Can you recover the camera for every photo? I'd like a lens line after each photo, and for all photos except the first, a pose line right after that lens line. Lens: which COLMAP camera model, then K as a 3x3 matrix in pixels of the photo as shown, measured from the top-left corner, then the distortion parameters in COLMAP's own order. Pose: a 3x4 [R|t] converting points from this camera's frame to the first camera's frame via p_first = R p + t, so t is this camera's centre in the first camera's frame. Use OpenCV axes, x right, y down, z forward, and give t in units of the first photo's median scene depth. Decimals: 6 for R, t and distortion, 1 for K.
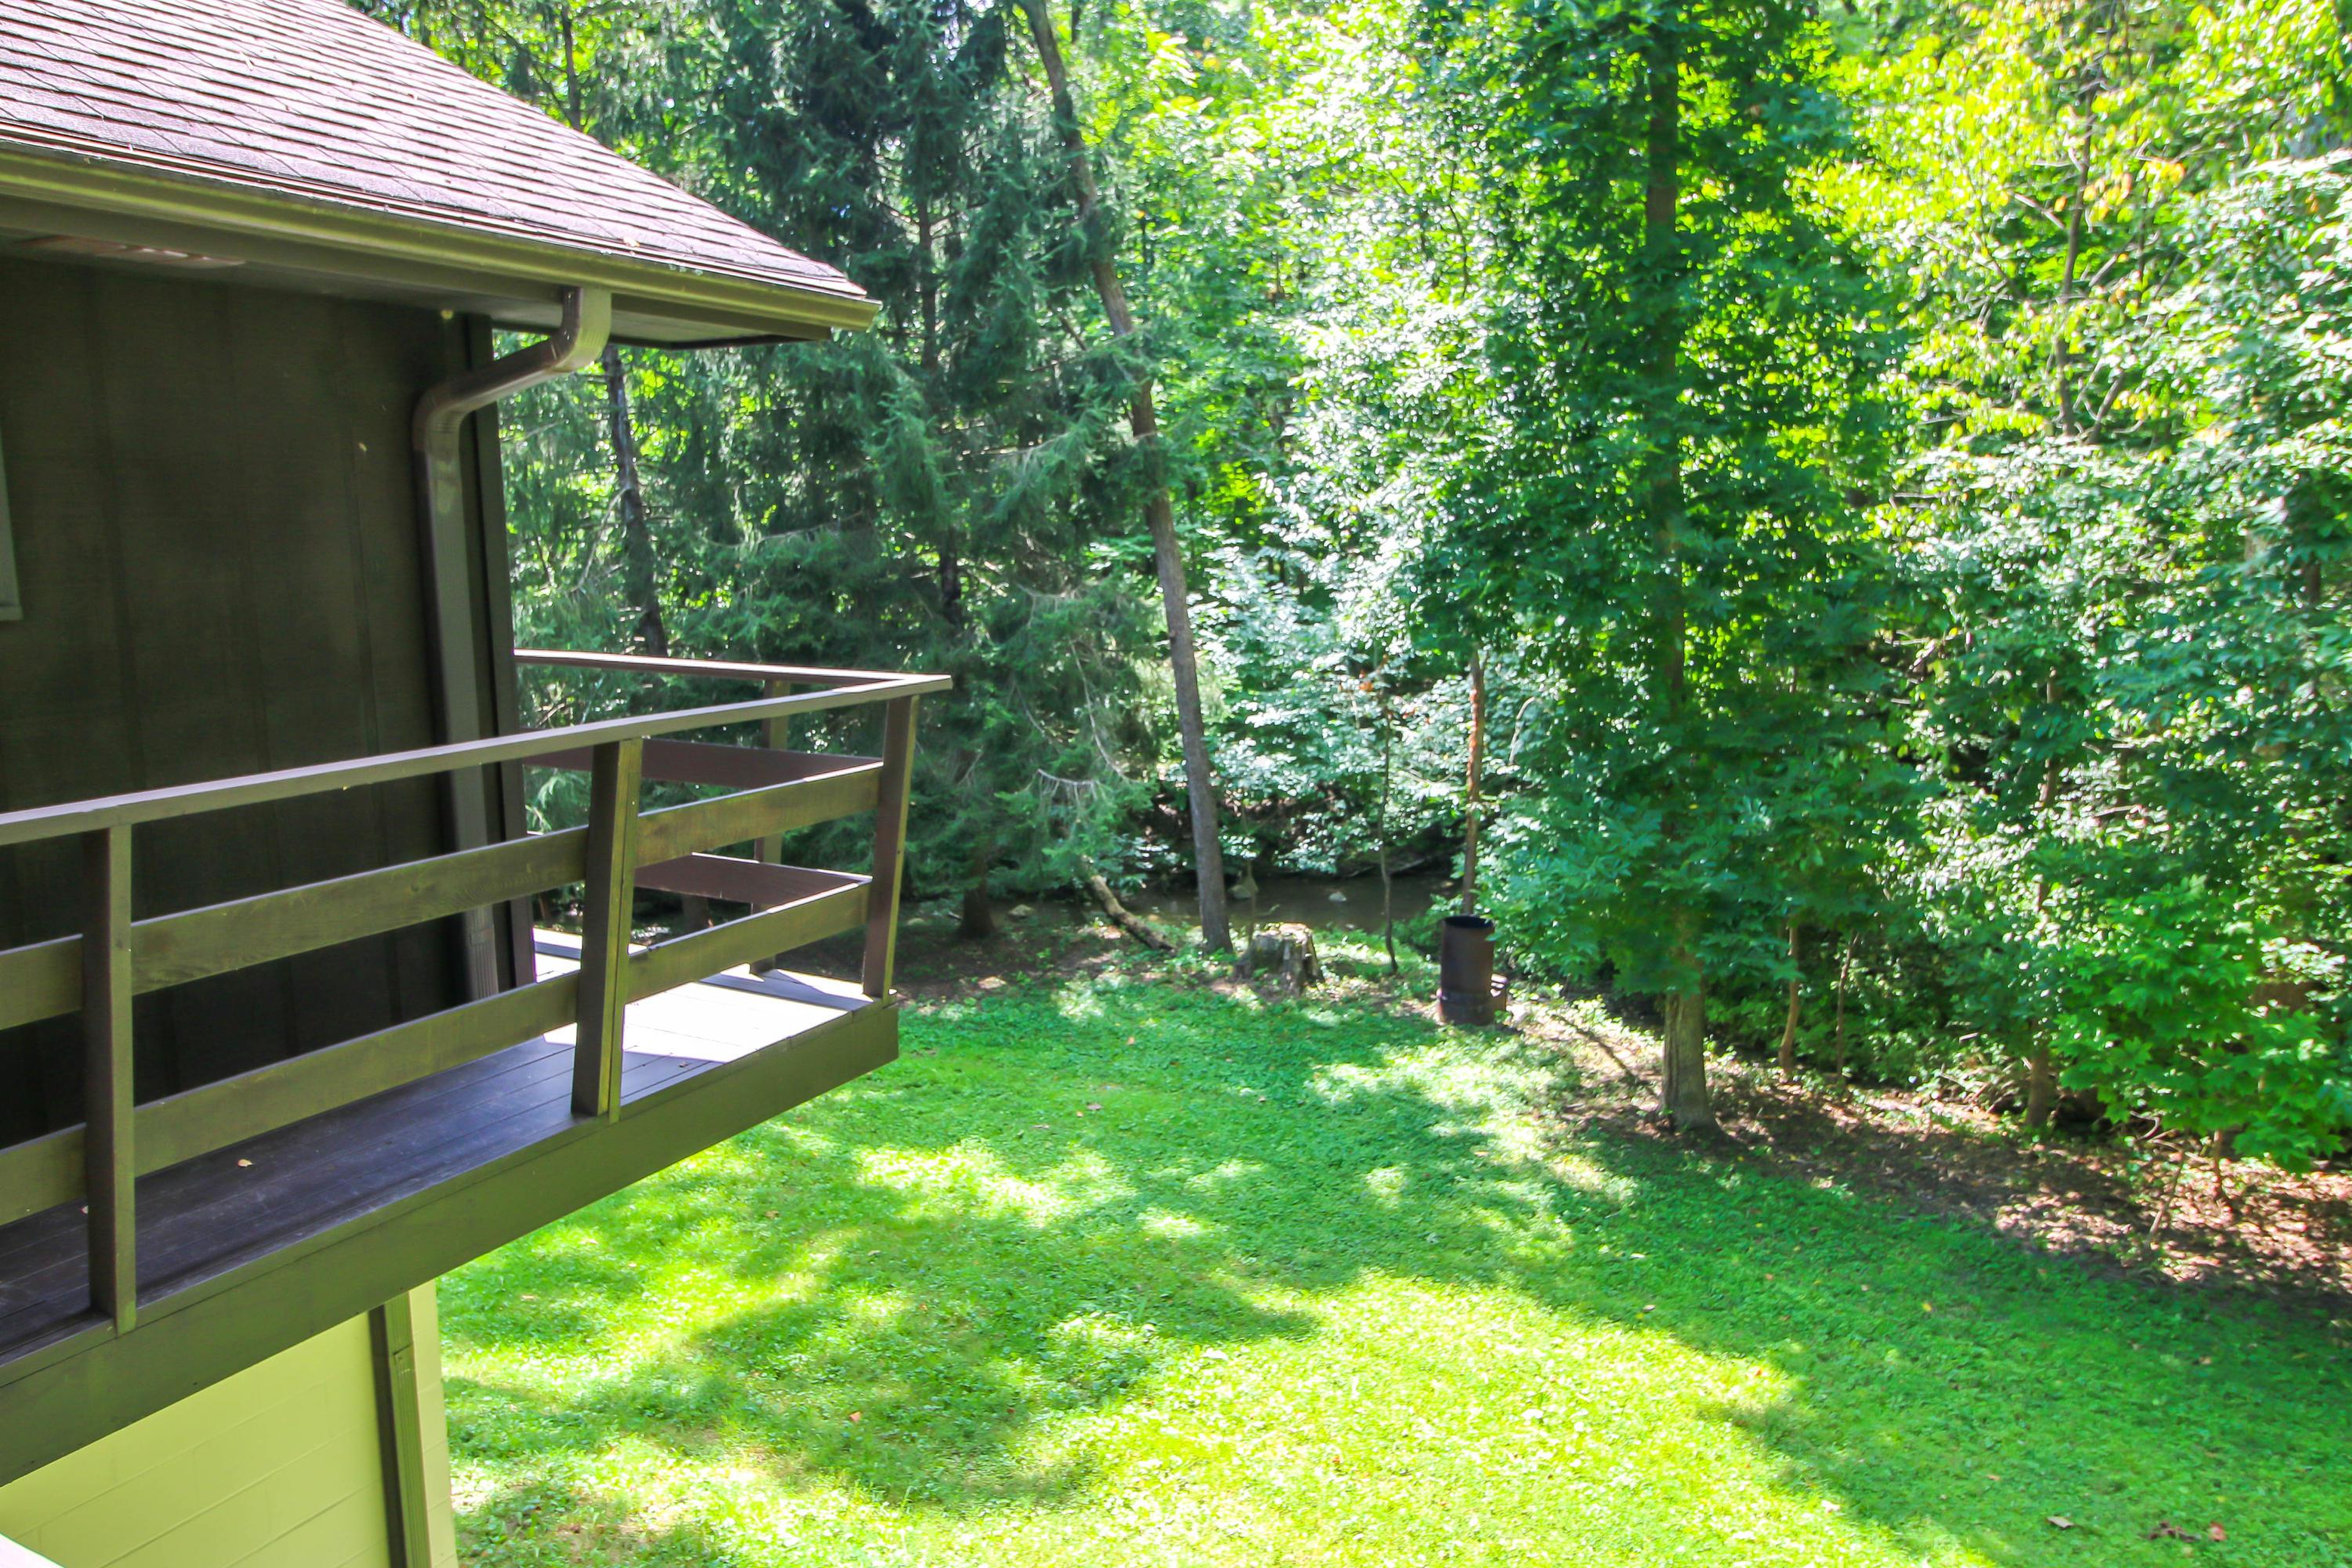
lens RADIAL K [[1641.2, 0, 1169.3], [0, 1641.2, 771.9], [0, 0, 1]] dist [0.006345, 0.001284]
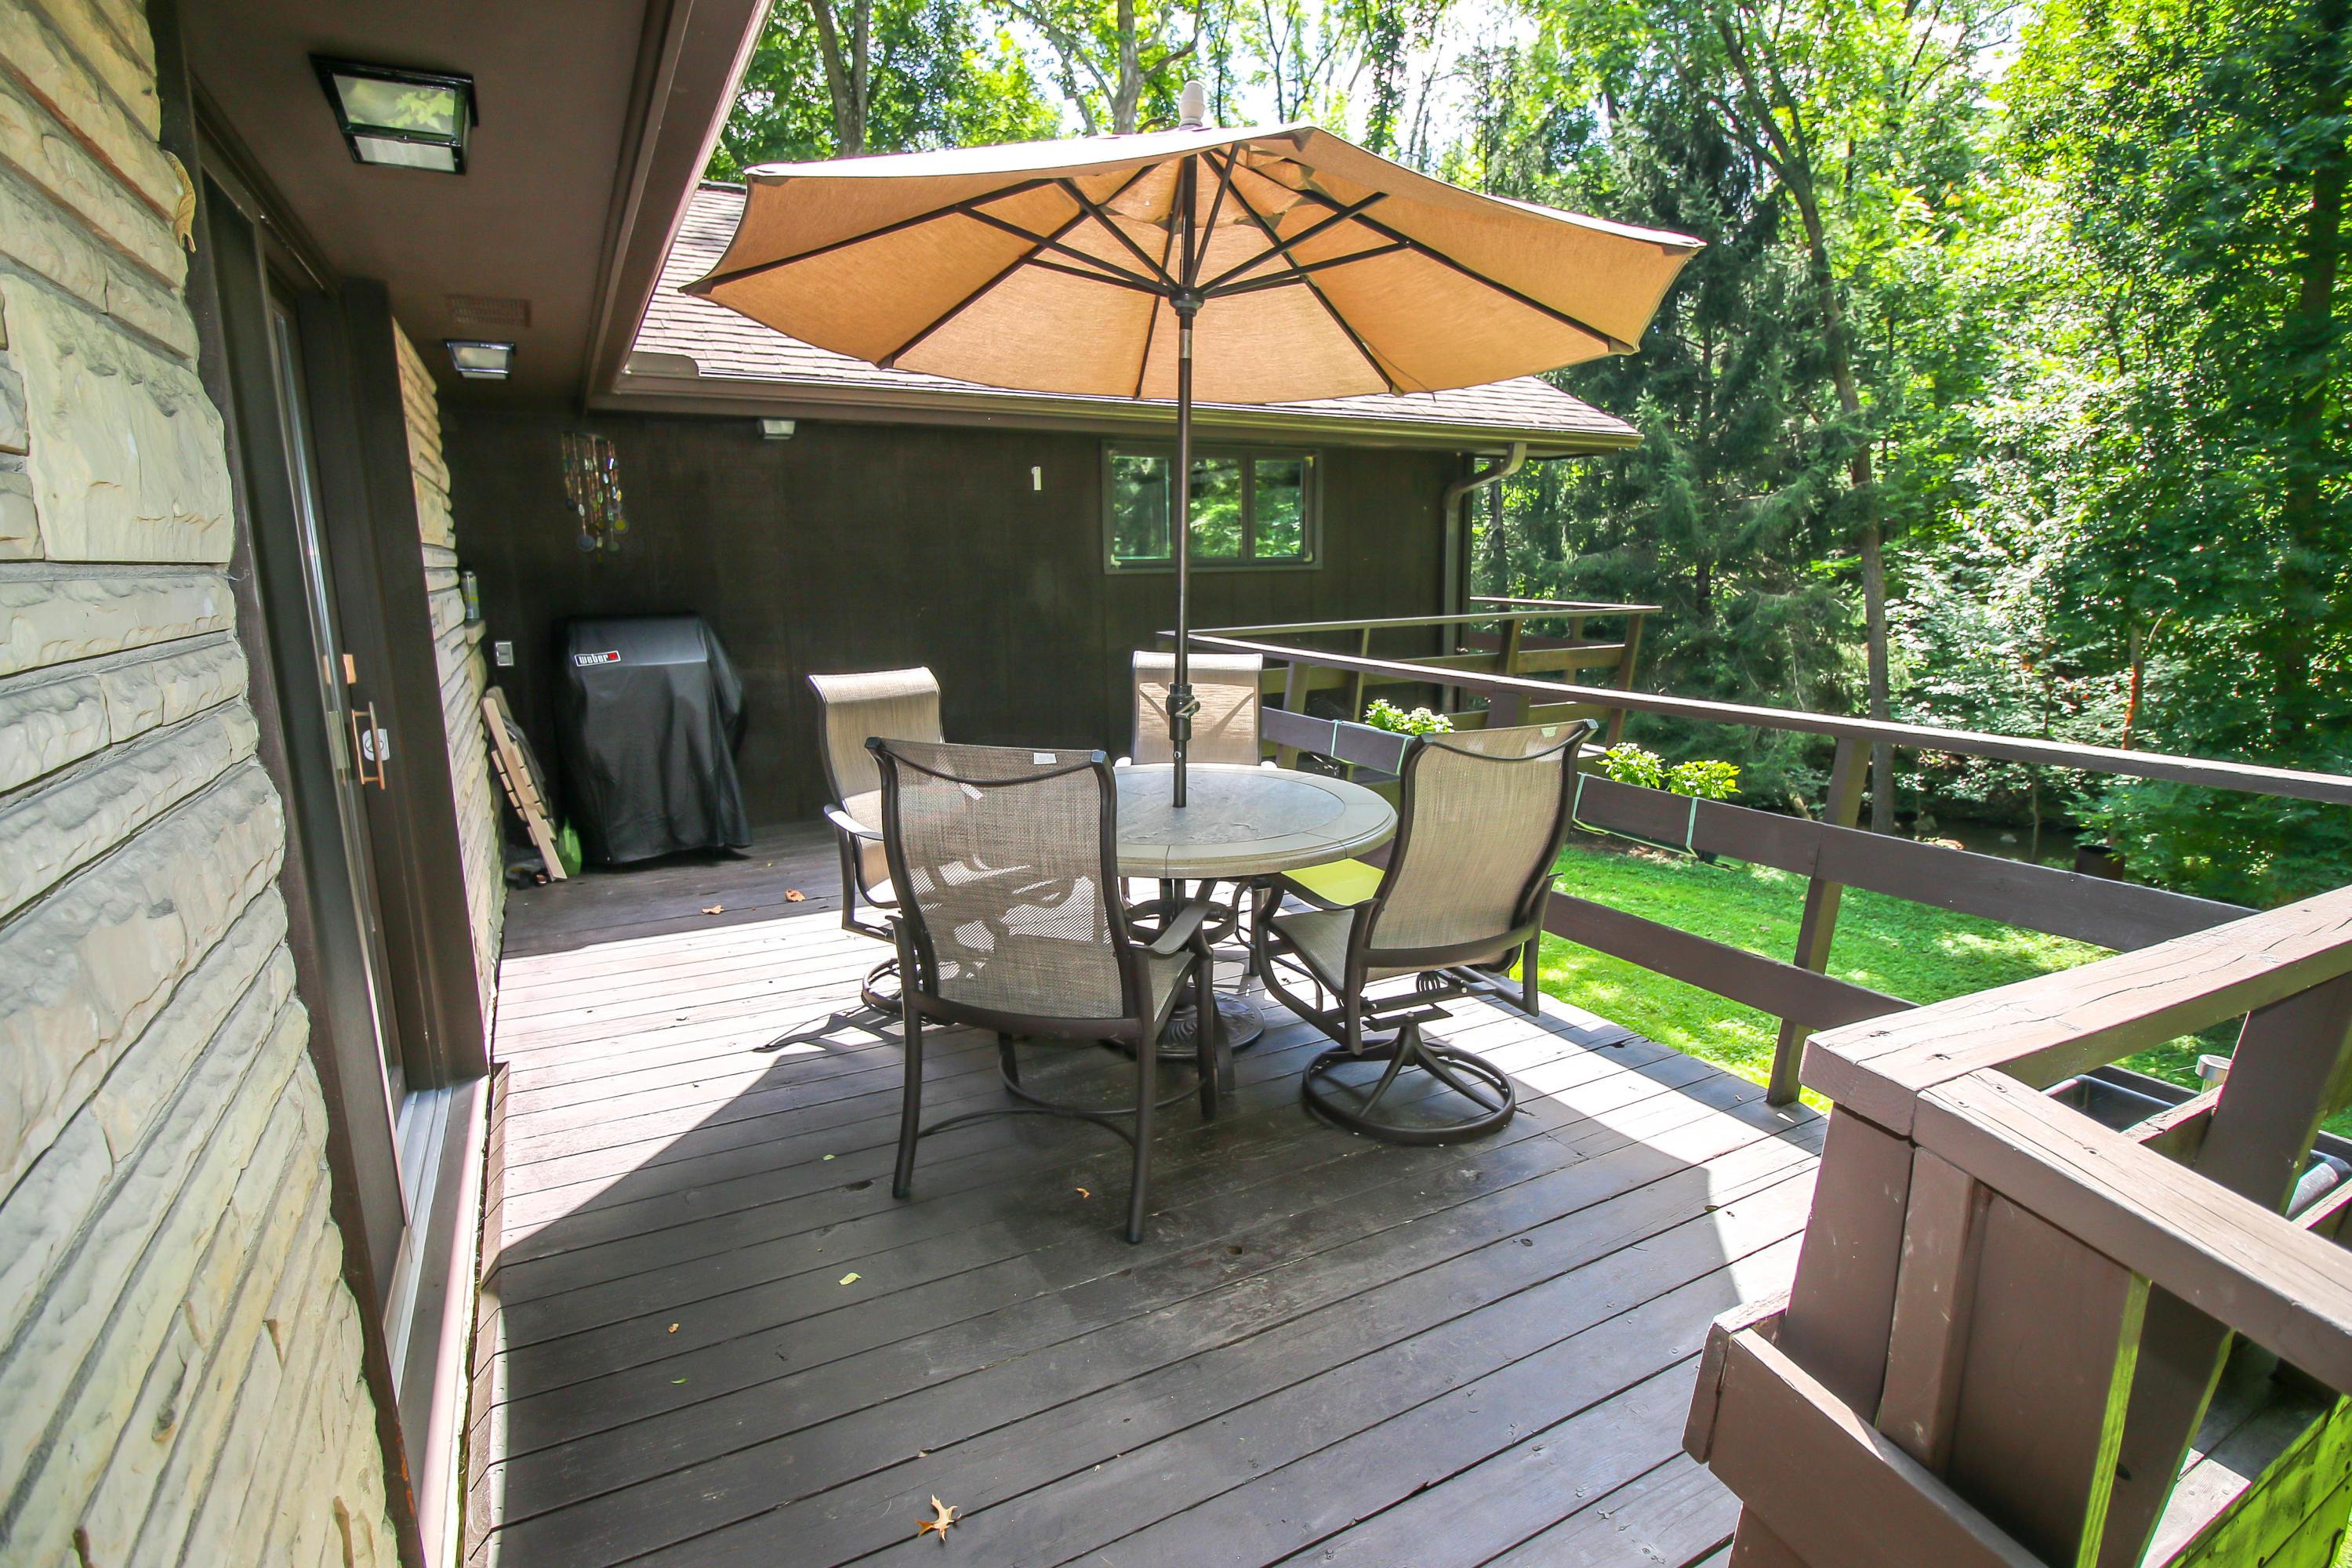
lens RADIAL K [[1160.5, 0, 1186.7], [0, 1160.5, 772.7], [0, 0, 1]] dist [-0.002637, -0.000554]
pose [[0.846671, 0.092810, -0.523960, 0.041277], [-0.074216, 0.995644, 0.056435, 0.031106], [0.526915, -0.008895, 0.849871, -0.163849]]
